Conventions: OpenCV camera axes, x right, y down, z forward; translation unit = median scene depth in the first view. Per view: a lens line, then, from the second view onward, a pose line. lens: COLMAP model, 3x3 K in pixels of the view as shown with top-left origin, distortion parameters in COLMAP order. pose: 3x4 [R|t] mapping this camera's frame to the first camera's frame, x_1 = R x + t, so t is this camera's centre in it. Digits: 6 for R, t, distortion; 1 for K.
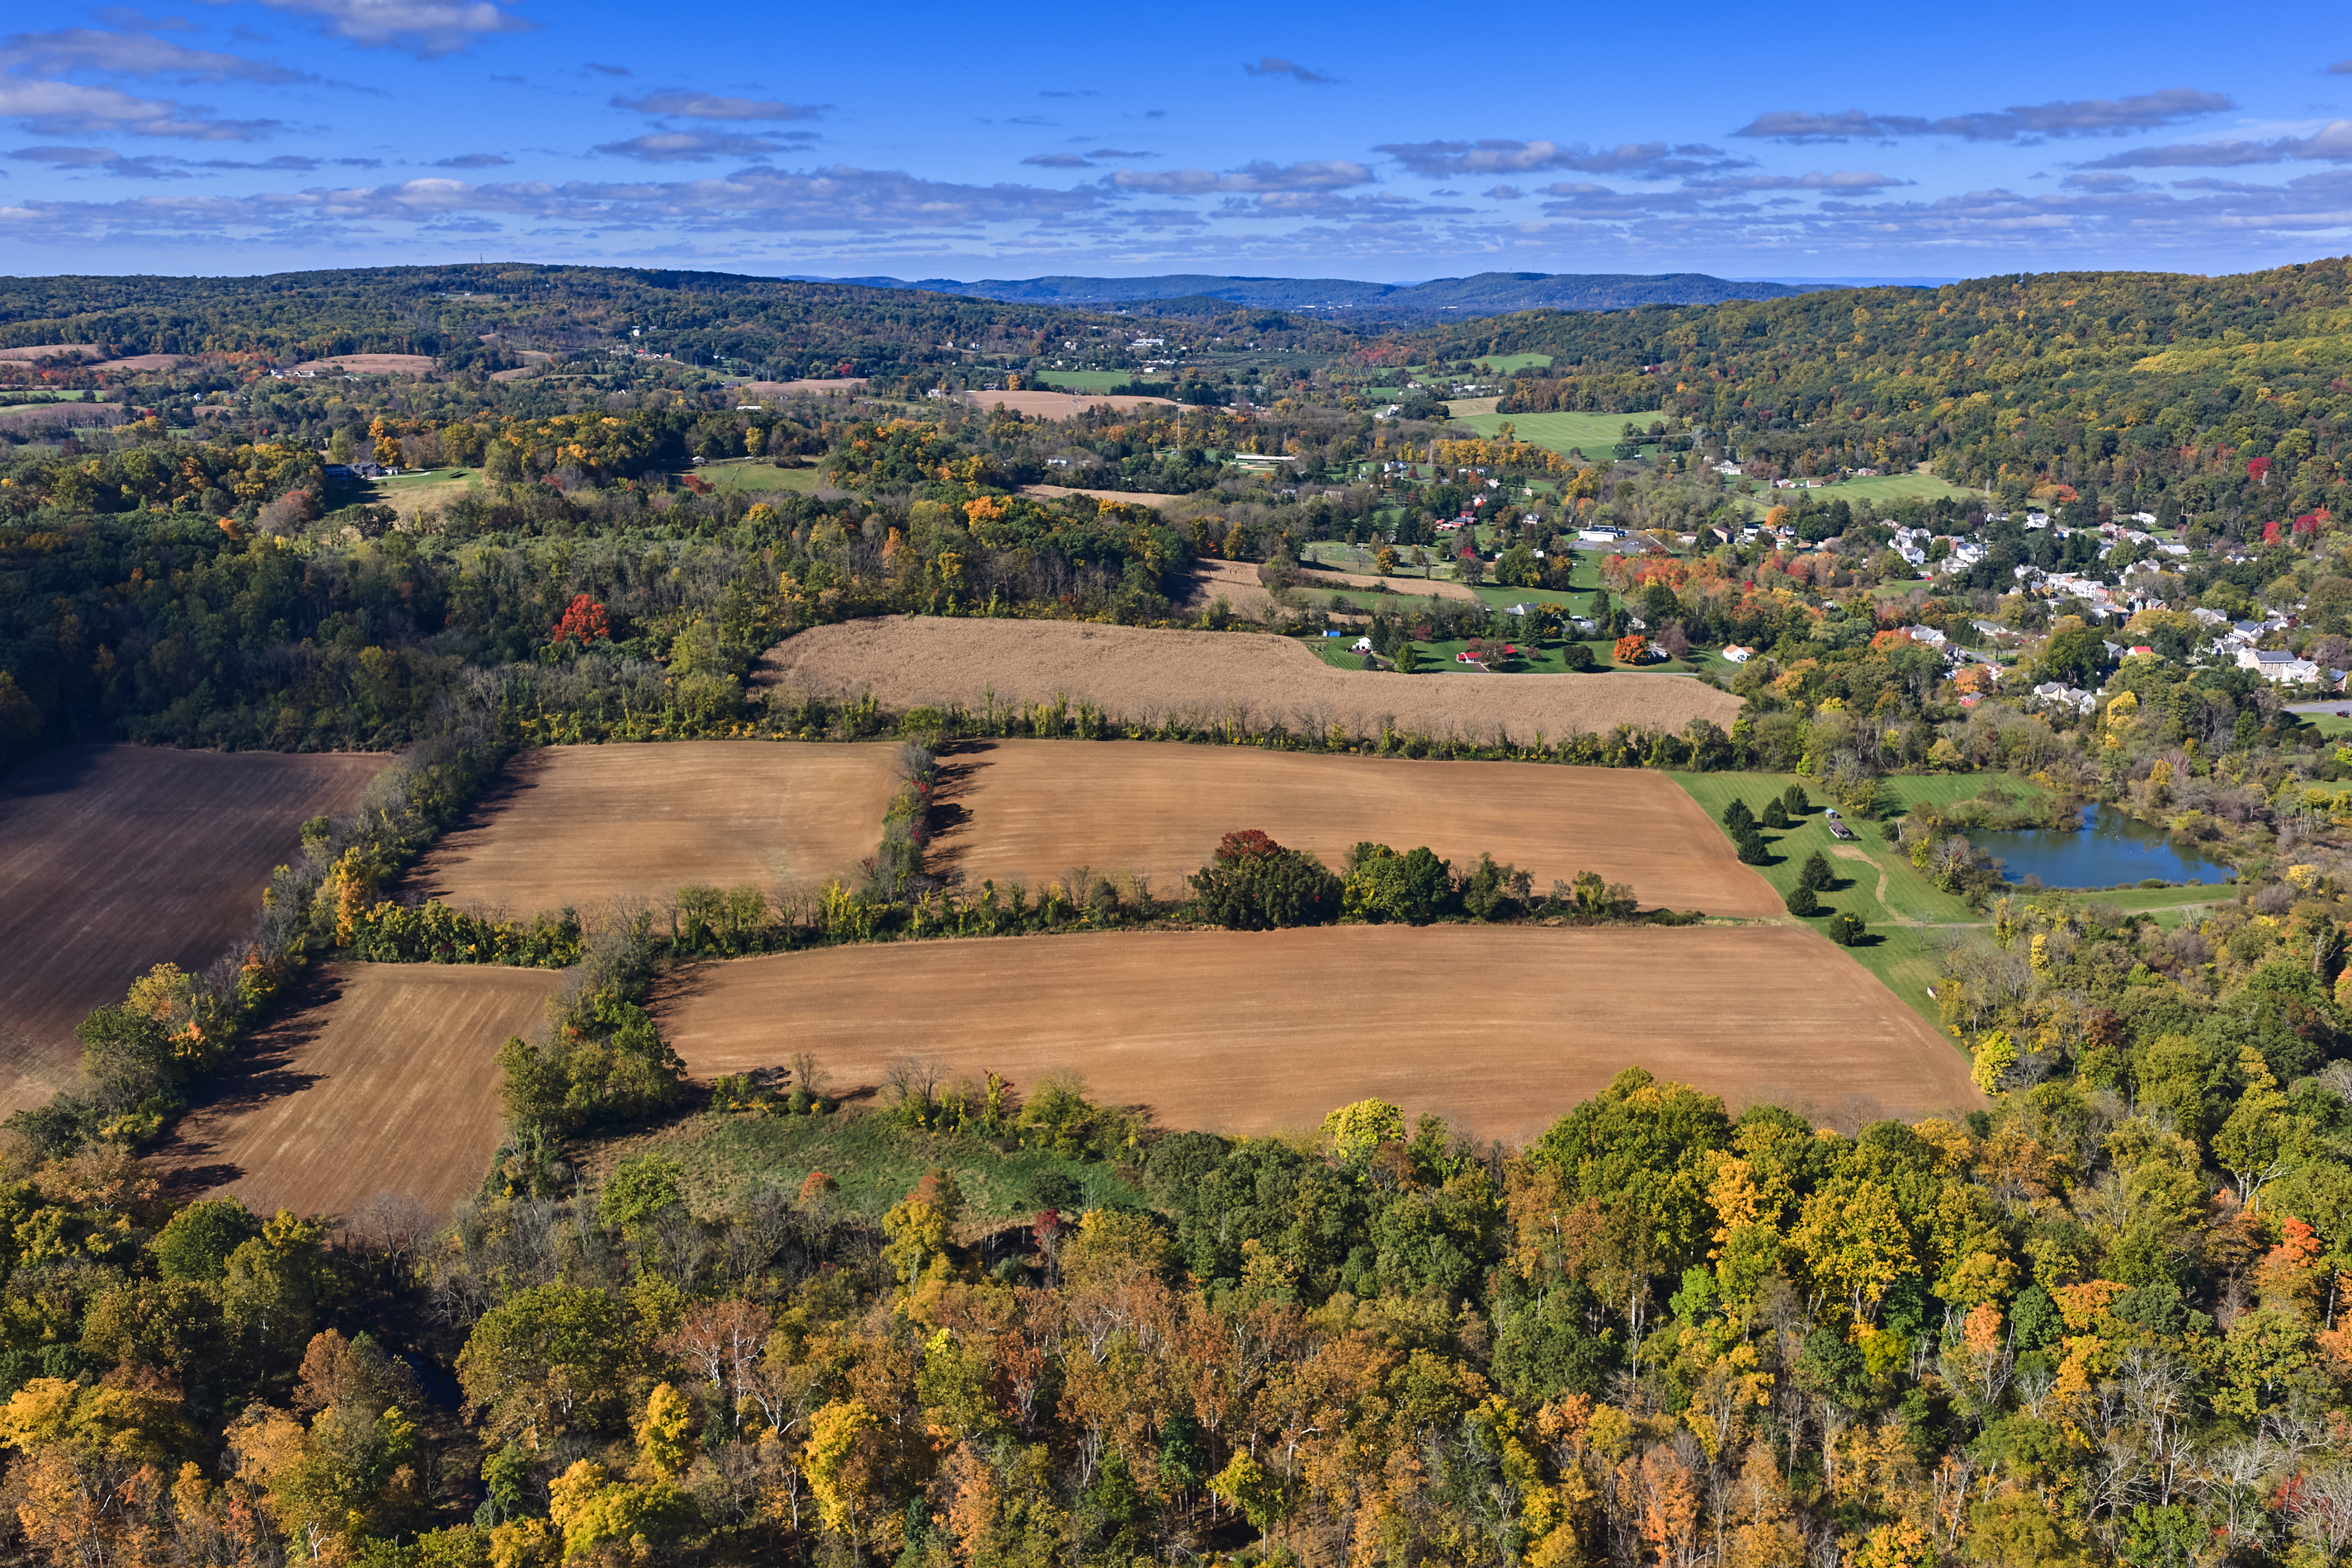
lens RADIAL K [[1954.8, 0, 1176.0], [0, 1954.8, 784.0], [0, 0, 1]] dist [0.006160, -0.004407]
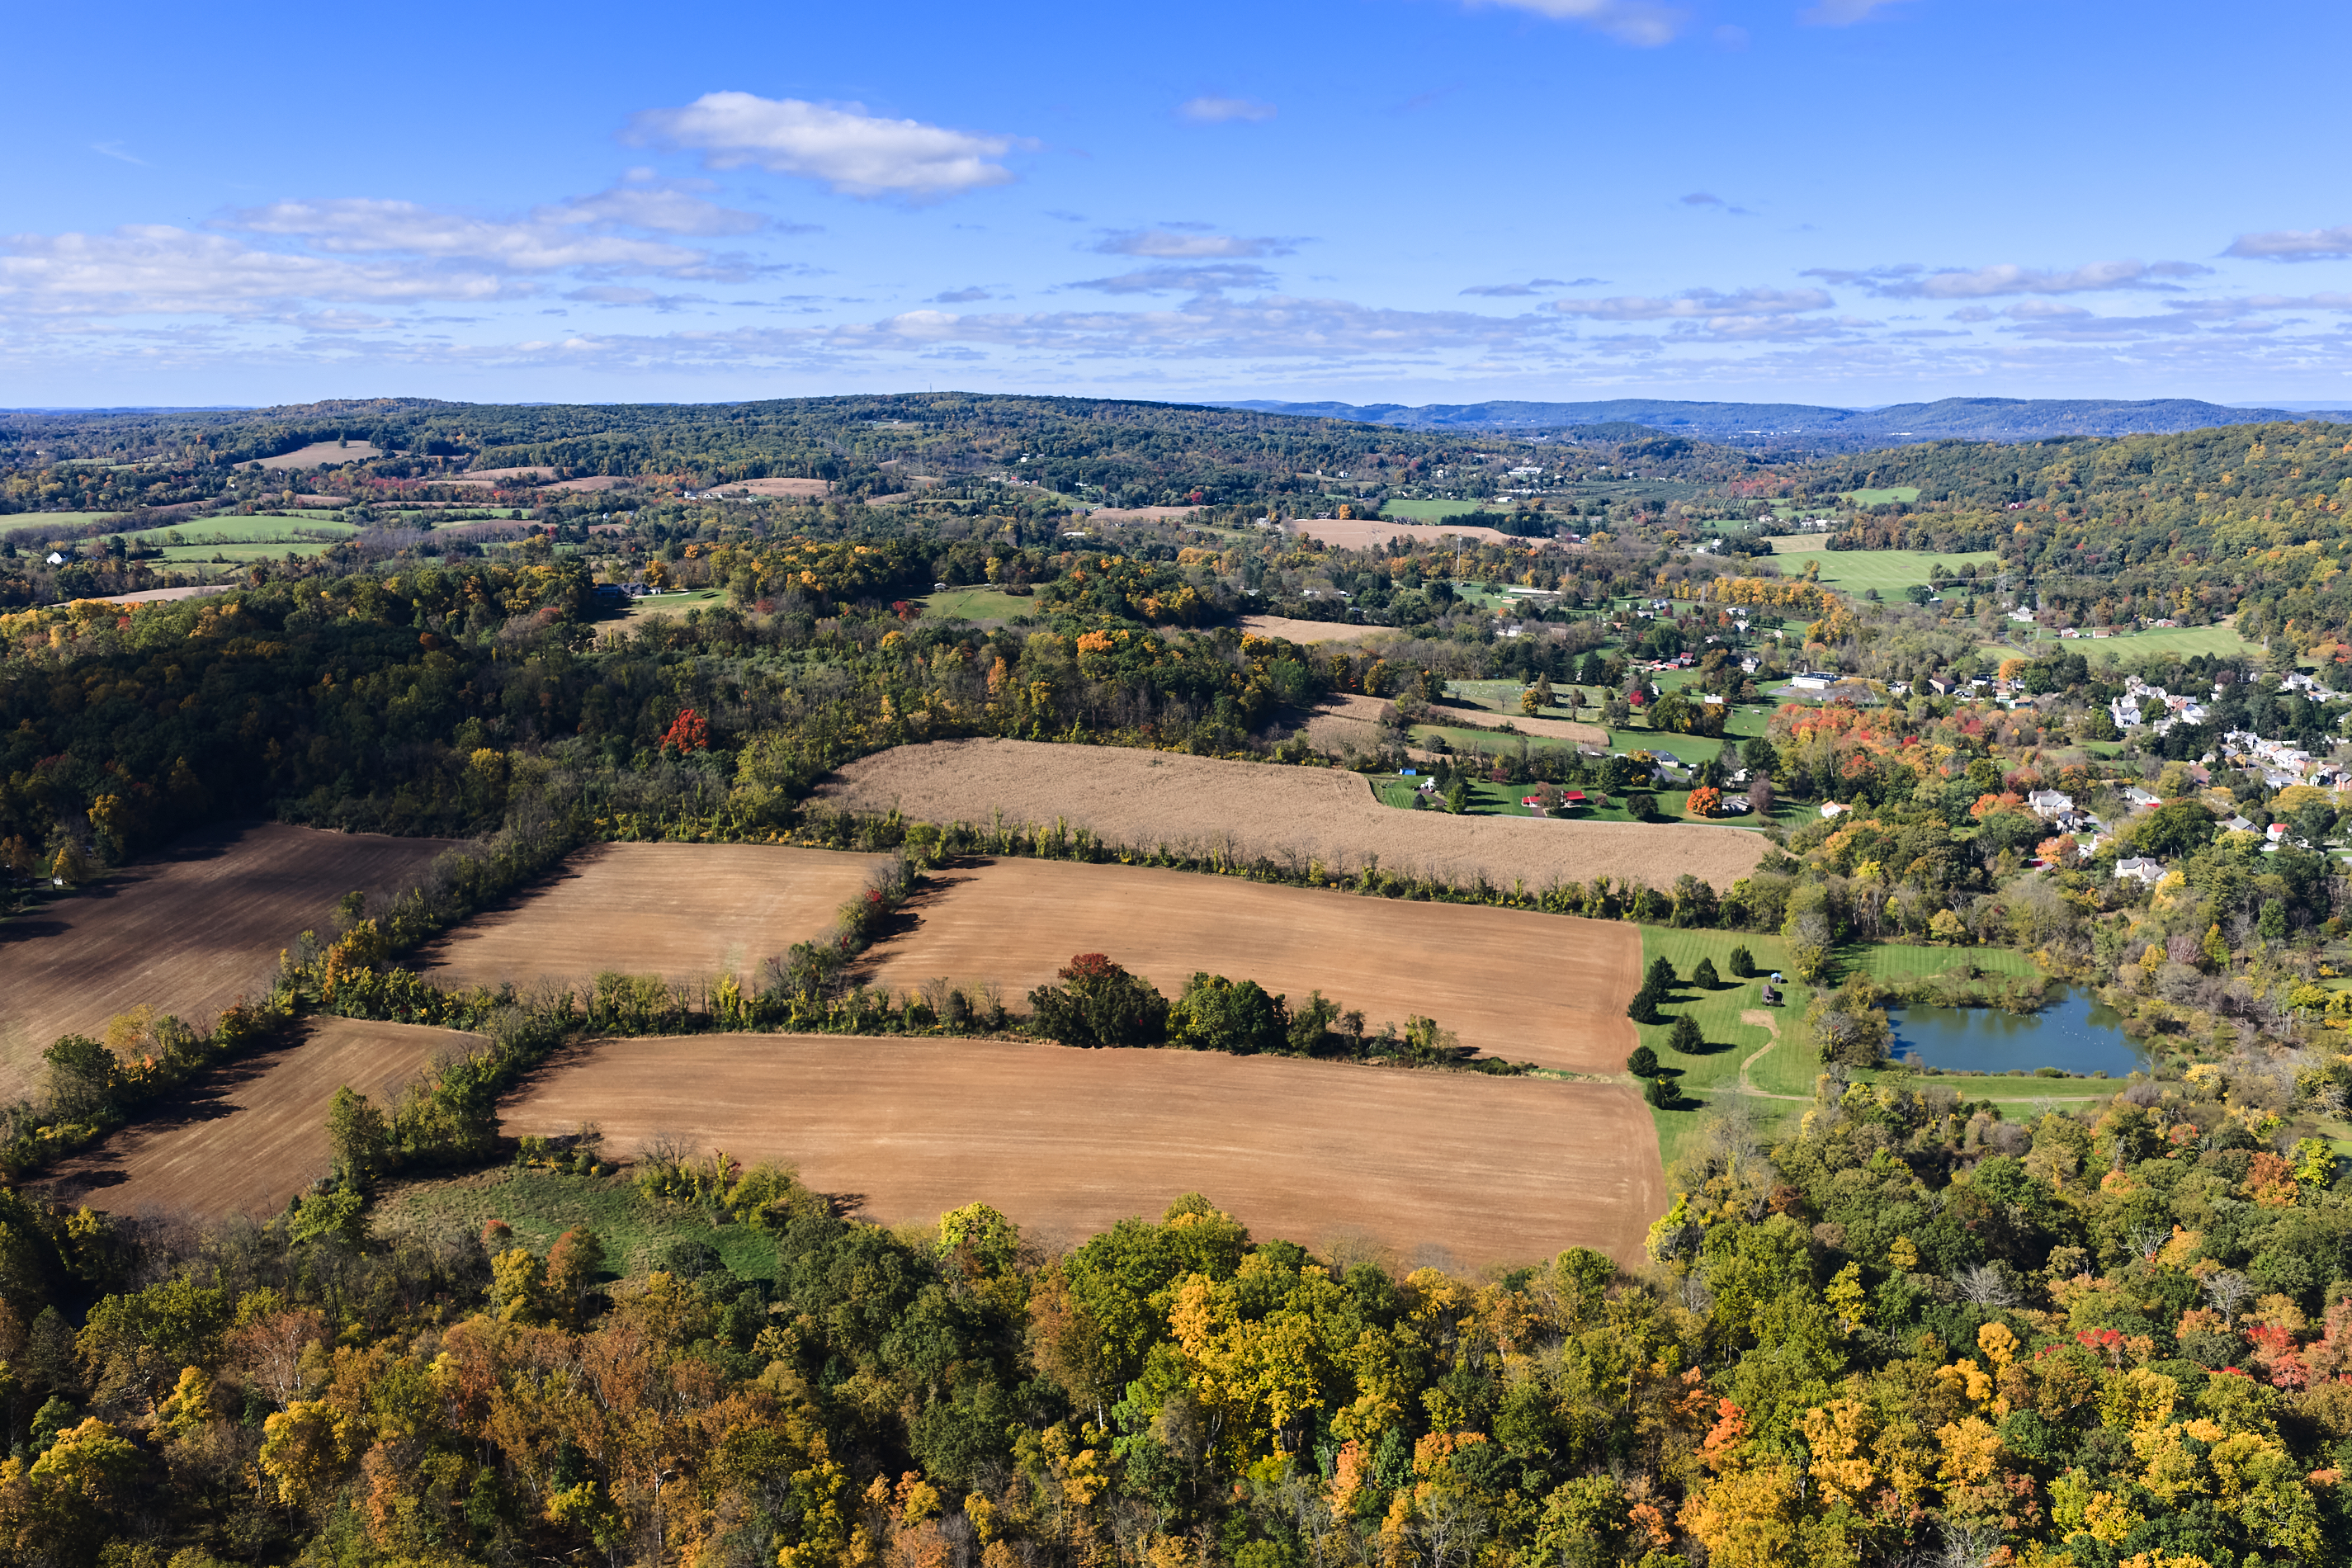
lens RADIAL K [[1958.3, 0, 1177.4], [0, 1958.3, 747.9], [0, 0, 1]] dist [0.028166, -0.050056]
pose [[0.972558, 0.041109, -0.229001, 0.203849], [-0.058797, 0.995745, -0.070954, -0.009560], [0.225110, 0.082471, 0.970837, -0.029347]]
